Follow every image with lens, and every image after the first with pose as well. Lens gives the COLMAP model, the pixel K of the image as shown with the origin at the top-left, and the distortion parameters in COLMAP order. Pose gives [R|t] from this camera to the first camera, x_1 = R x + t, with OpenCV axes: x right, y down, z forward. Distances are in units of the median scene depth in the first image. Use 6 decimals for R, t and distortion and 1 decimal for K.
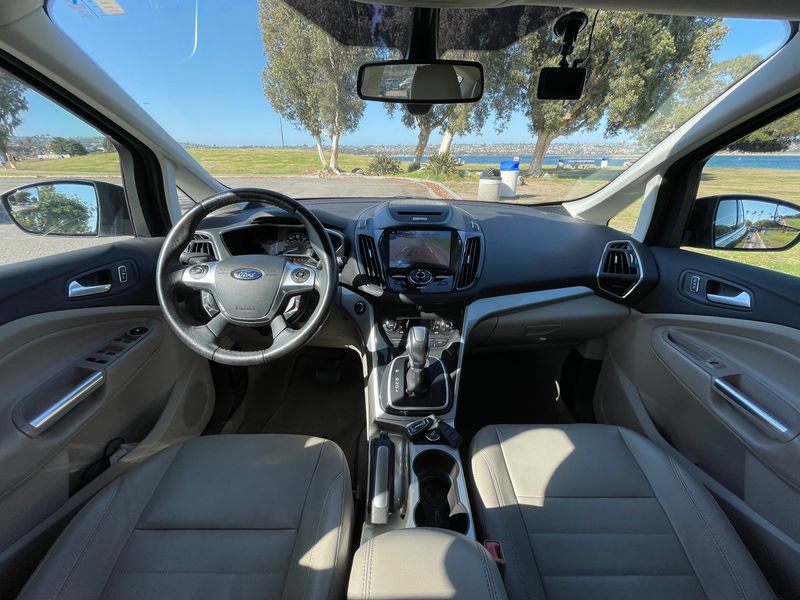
lens RADIAL K [[318.6, 0, 404.6], [0, 318.6, 297.4], [0, 0, 1]] dist [0.006131, -0.000547]
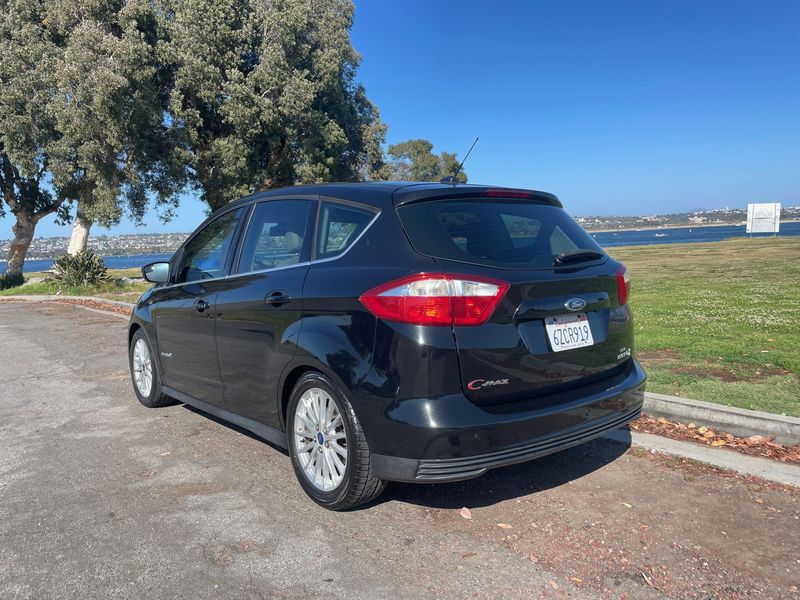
lens RADIAL K [[611.9, 0, 405.5], [0, 611.9, 298.7], [0, 0, 1]] dist [0.040900, -0.023174]
pose [[0.780633, -0.095601, 0.617634, -2.520240], [0.297006, 0.926259, -0.232017, 1.706145], [-0.549908, 0.364561, 0.751463, -3.895913]]
